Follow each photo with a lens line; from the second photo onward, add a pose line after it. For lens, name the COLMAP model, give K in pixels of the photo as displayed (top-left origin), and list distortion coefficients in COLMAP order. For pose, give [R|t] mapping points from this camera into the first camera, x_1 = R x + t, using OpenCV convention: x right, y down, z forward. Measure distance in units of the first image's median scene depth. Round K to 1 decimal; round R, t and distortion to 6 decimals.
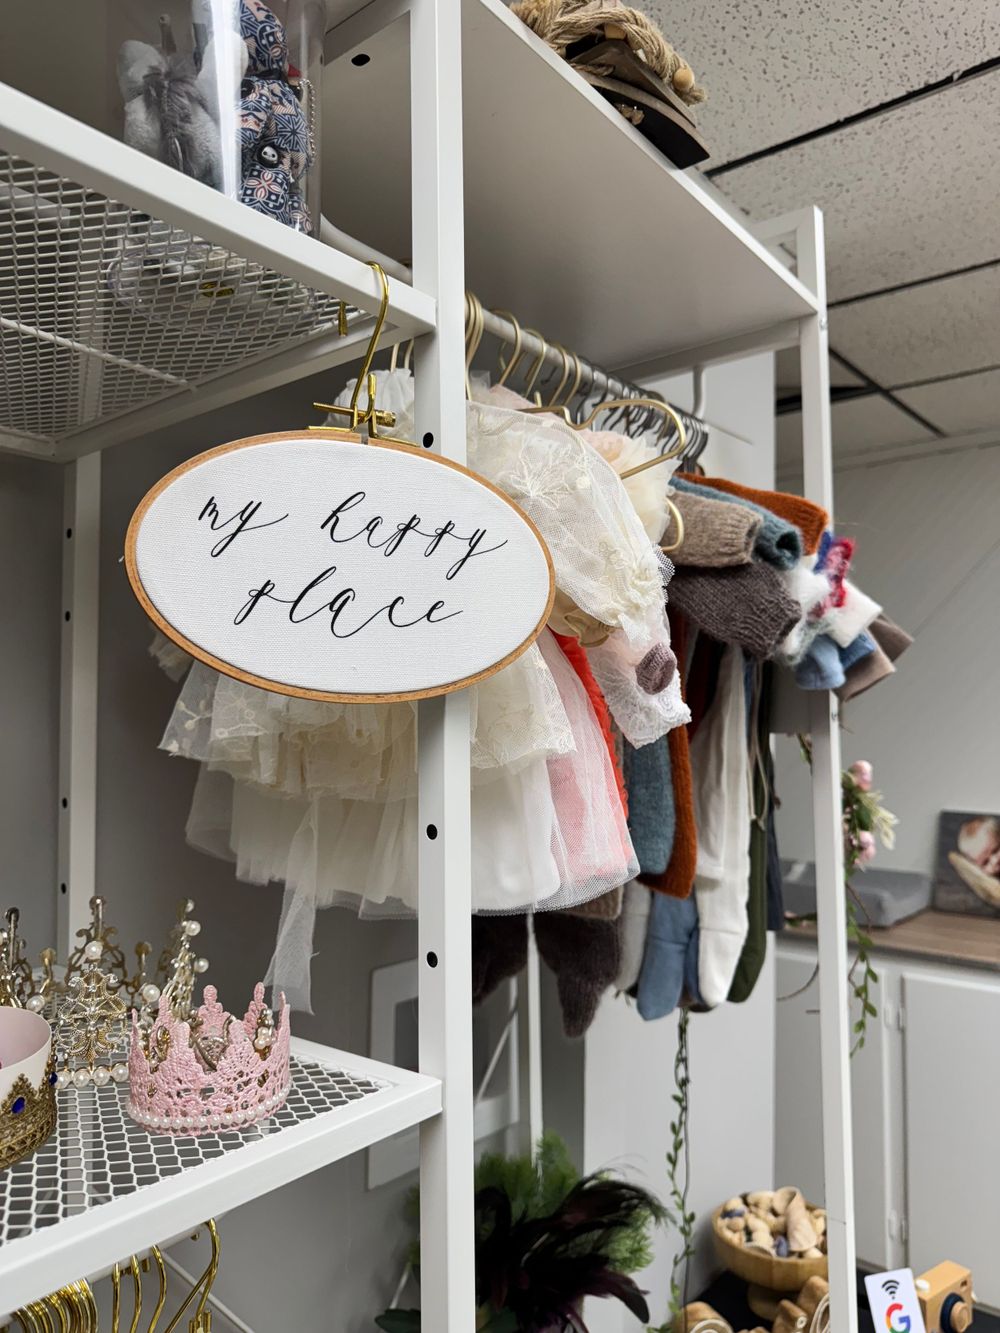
lens RADIAL K [[947.5, 0, 500.0], [0, 947.5, 666.5], [0, 0, 1]] dist [0.005276, -0.001029]
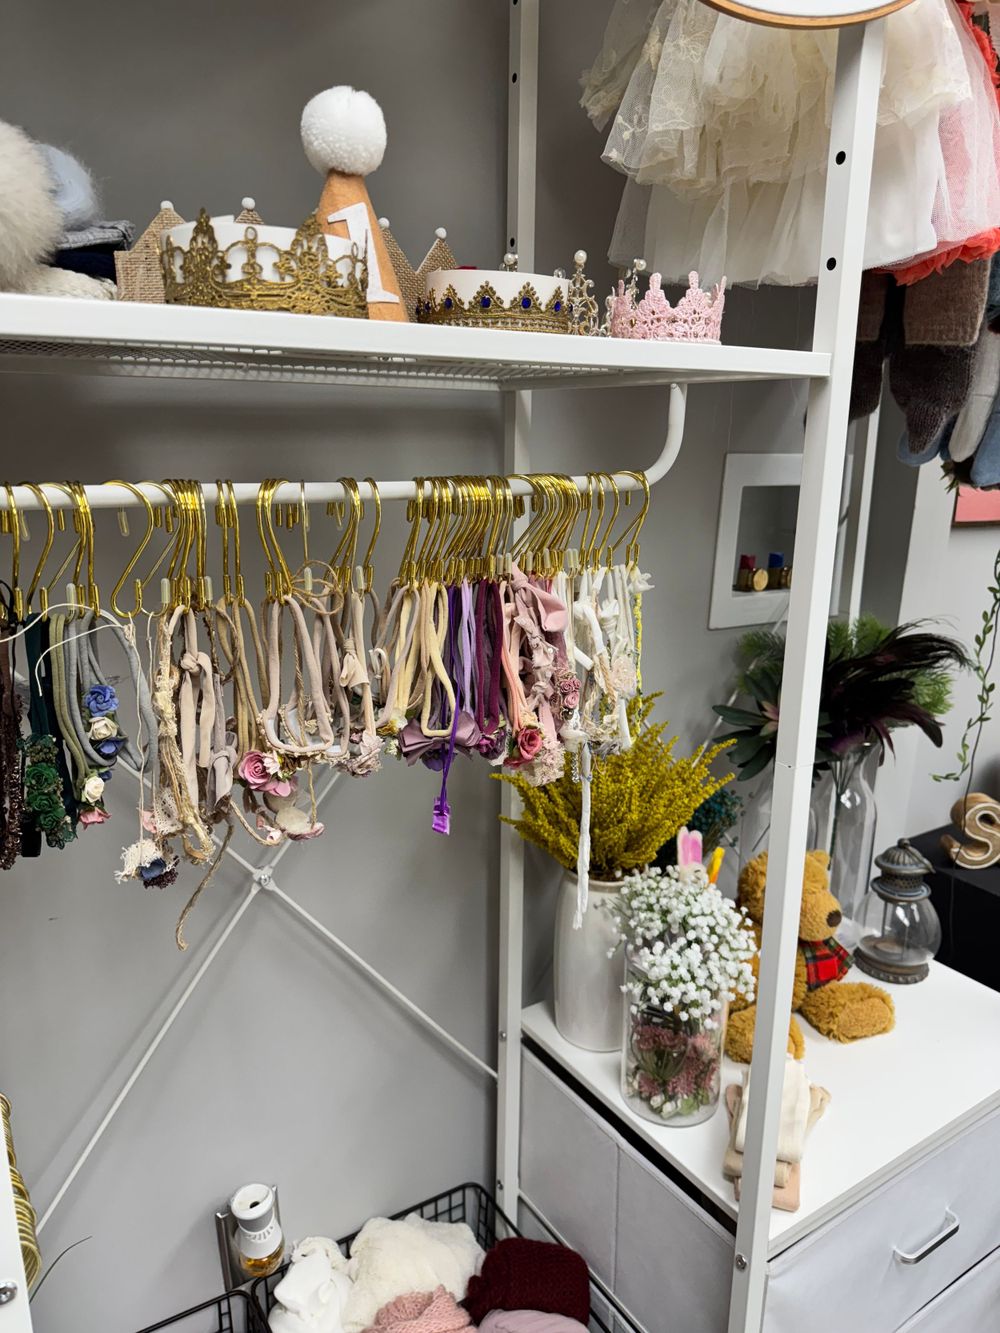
lens RADIAL K [[918.0, 0, 457.6], [0, 918.0, 667.5], [0, 0, 1]] dist [0.001389, -0.054496]
pose [[0.939179, 0.092395, -0.330767, -0.061002], [0.012632, 0.953185, 0.302125, 0.306004], [0.343196, -0.287928, 0.894044, -0.297033]]
